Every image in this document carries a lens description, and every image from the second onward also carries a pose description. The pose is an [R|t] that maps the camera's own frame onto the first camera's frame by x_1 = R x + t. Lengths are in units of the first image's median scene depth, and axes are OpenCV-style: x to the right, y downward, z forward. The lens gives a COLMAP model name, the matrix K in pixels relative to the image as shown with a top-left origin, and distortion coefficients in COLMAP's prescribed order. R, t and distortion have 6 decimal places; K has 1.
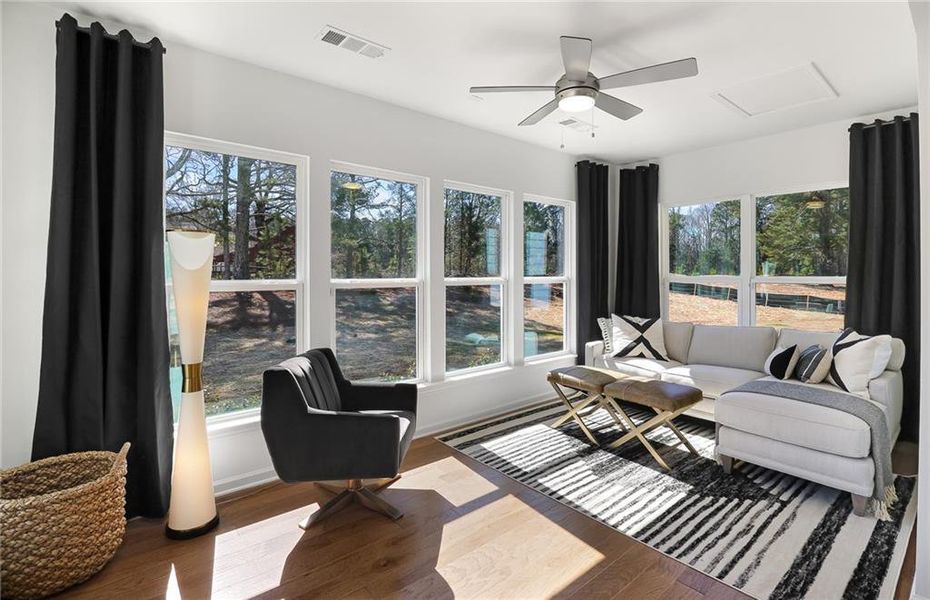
lens RADIAL K [[435.6, 0, 472.7], [0, 435.6, 276.6], [0, 0, 1]] dist [0.013870, -0.012247]
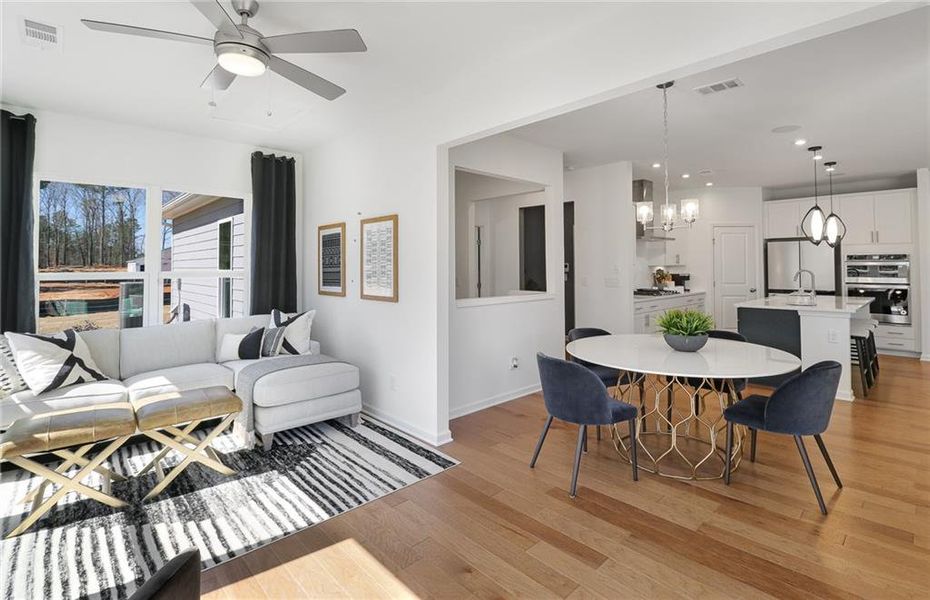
lens RADIAL K [[435.6, 0, 472.7], [0, 435.6, 276.6], [0, 0, 1]] dist [0.013870, -0.012247]
pose [[-0.051131, -0.021283, 0.998465, -0.607240], [0.006385, 0.999745, 0.021637, -0.010083], [-0.998672, 0.007482, -0.050982, 0.608004]]
